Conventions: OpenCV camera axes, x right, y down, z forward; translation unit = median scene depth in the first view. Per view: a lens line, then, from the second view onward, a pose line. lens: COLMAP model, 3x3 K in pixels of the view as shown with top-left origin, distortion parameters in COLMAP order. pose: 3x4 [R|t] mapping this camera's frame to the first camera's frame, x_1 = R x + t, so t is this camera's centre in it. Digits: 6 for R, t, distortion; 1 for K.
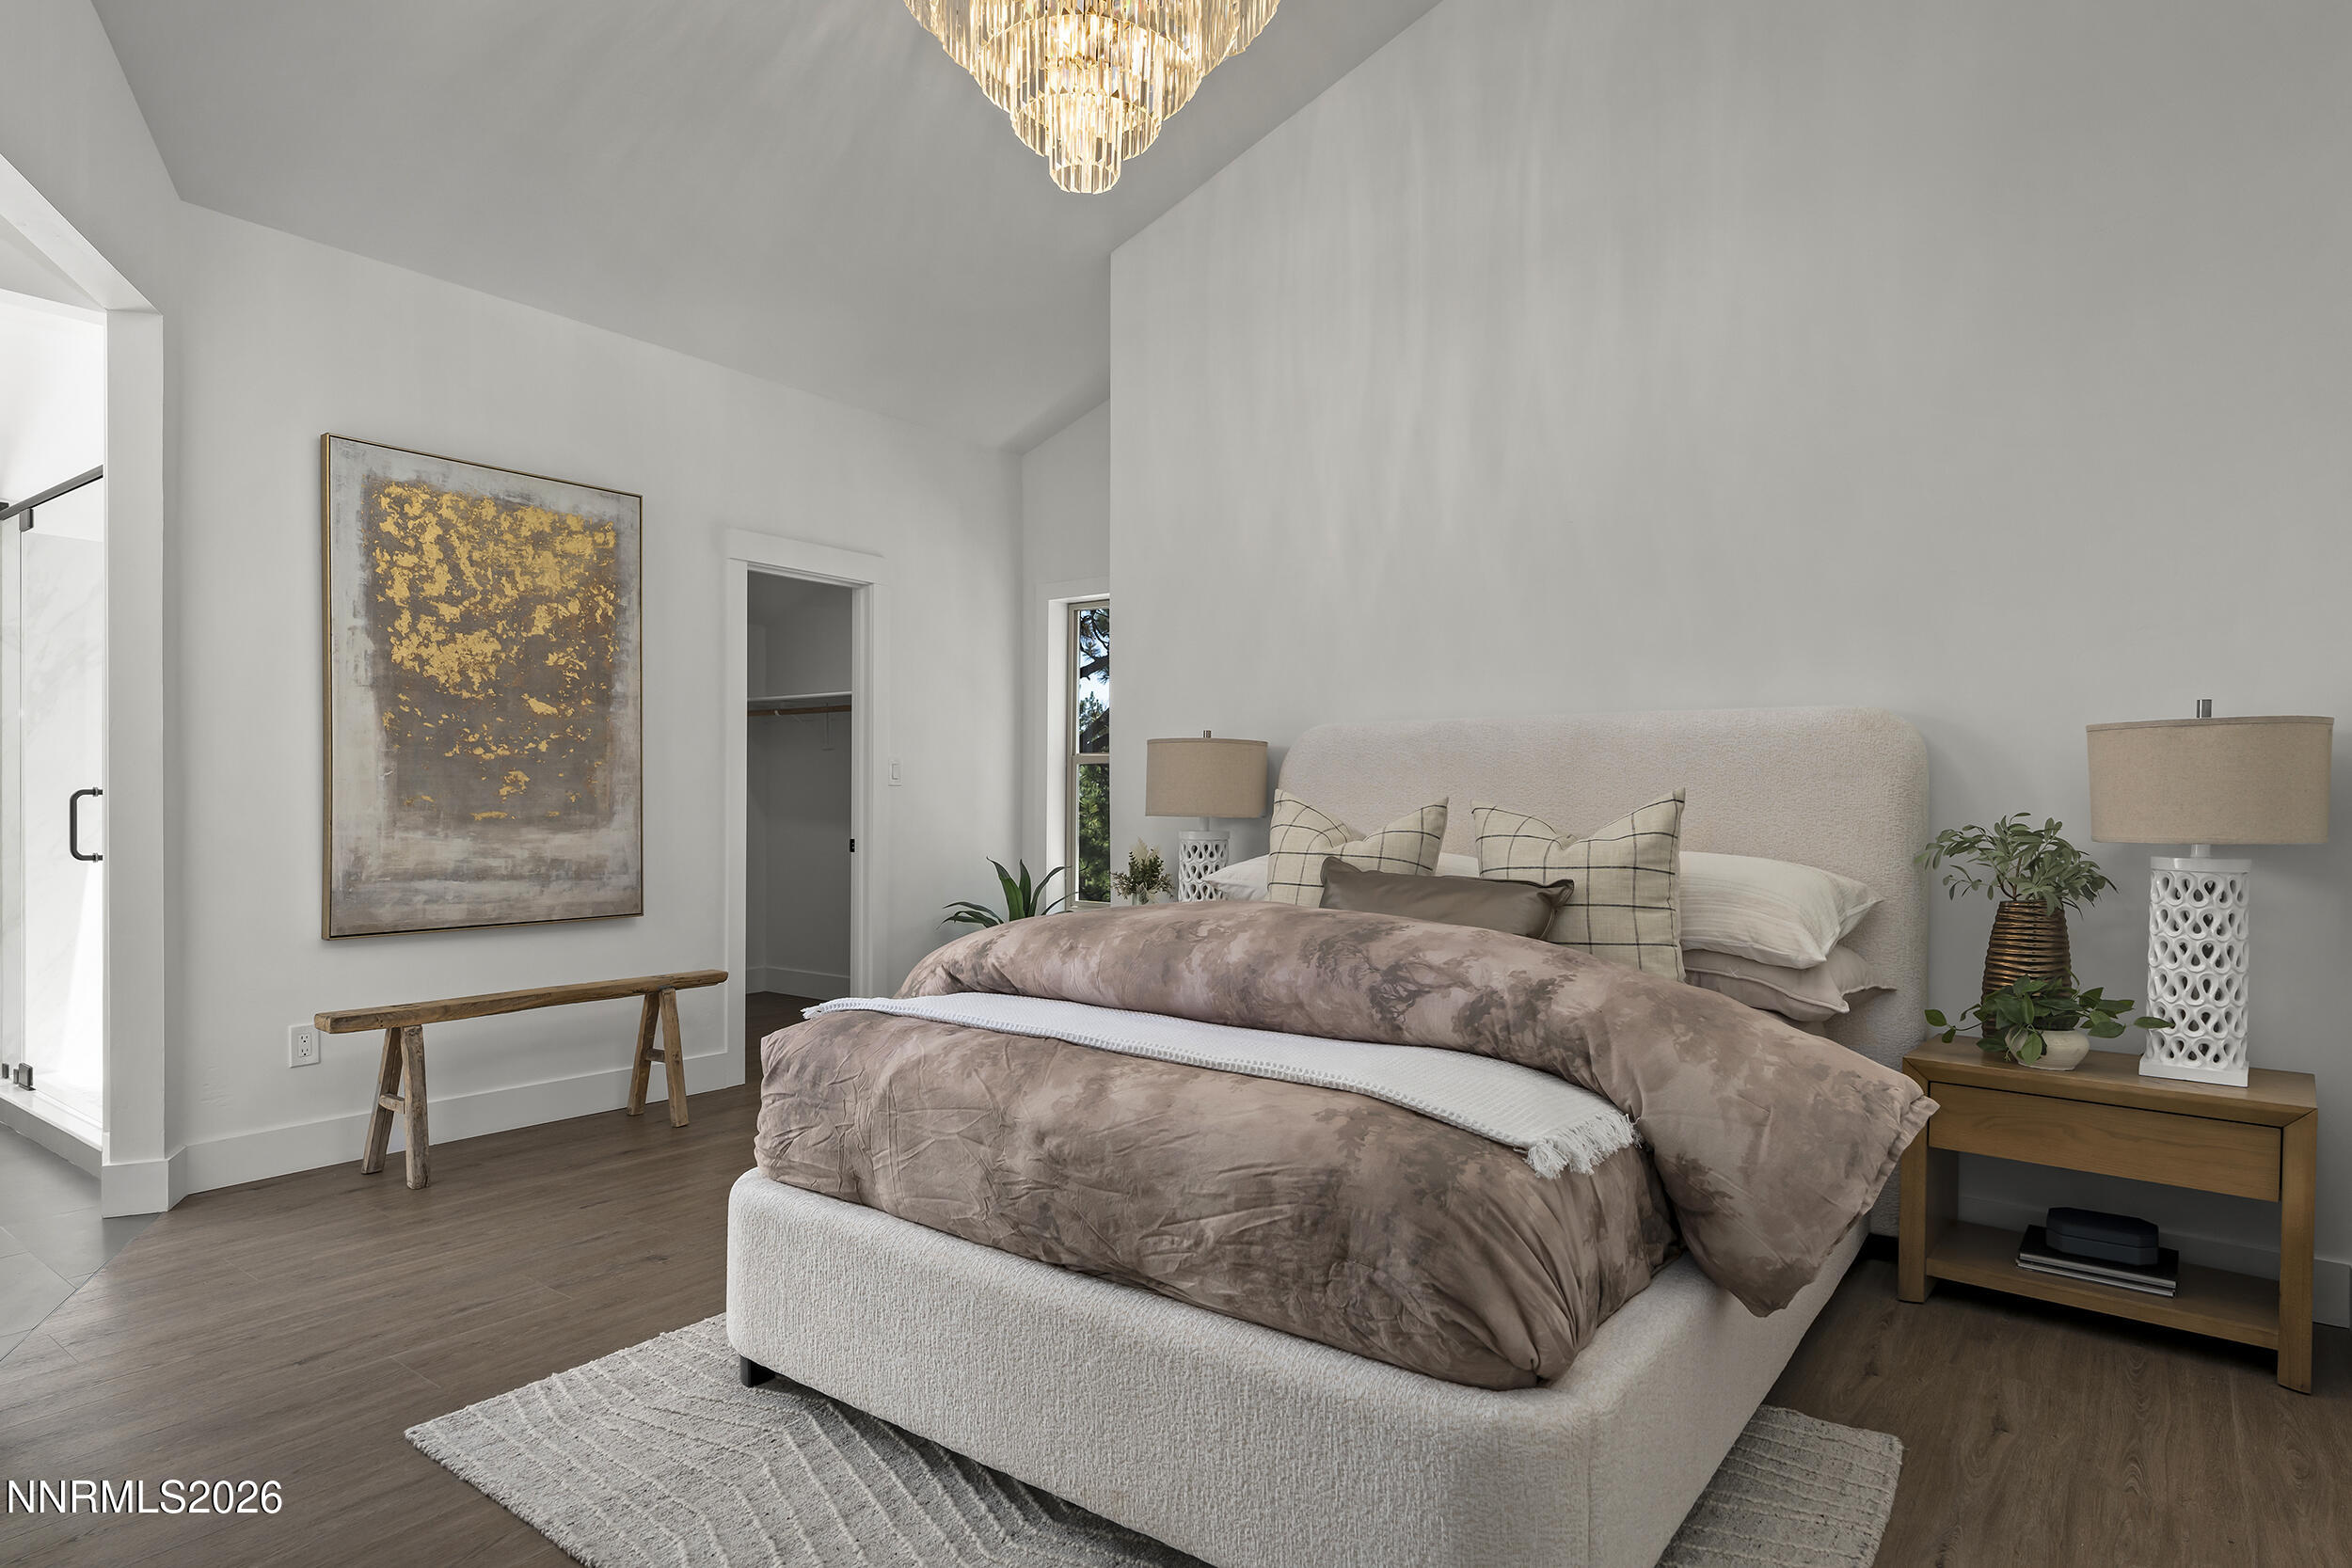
lens RADIAL K [[1318.9, 0, 1174.9], [0, 1318.9, 789.1], [0, 0, 1]] dist [0.000954, 0.001292]
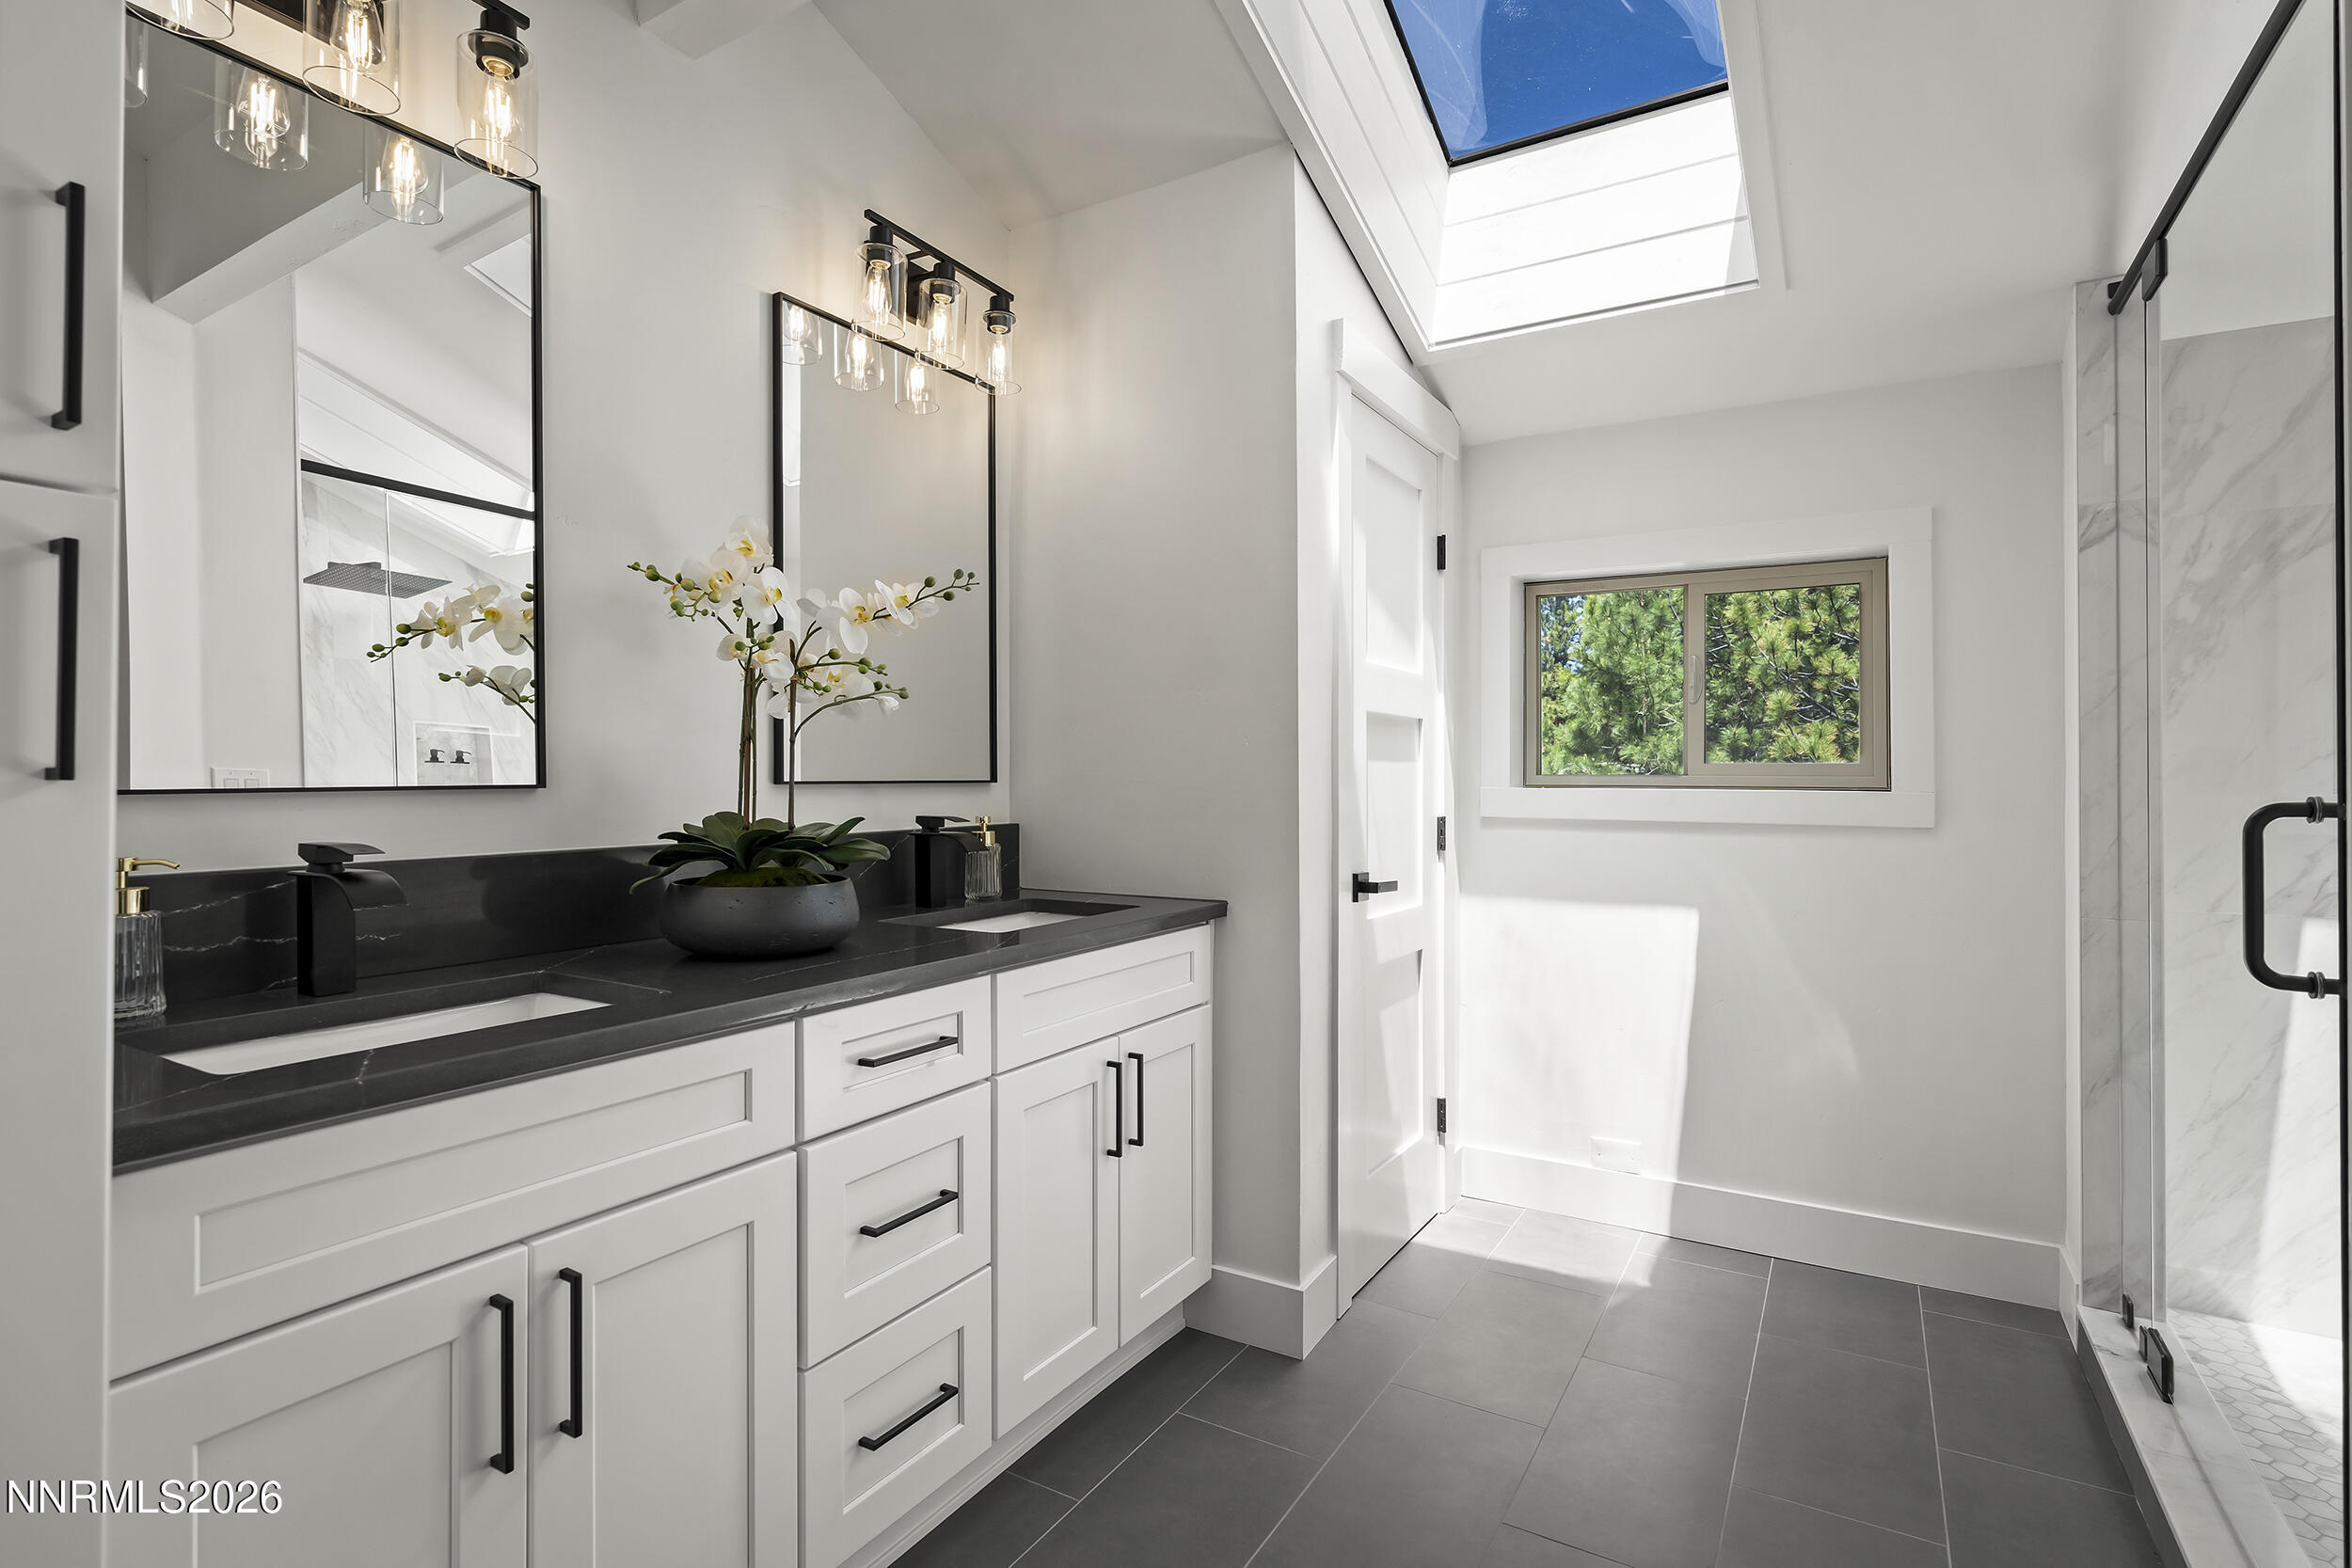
lens RADIAL K [[1106.7, 0, 1177.5], [0, 1106.7, 778.4], [0, 0, 1]] dist [-0.001425, -0.000229]
pose [[0.100533, -0.003829, -0.994926, -0.536509], [0.005509, 0.999979, -0.003292, -0.007477], [0.994918, -0.005150, 0.100552, 0.645562]]
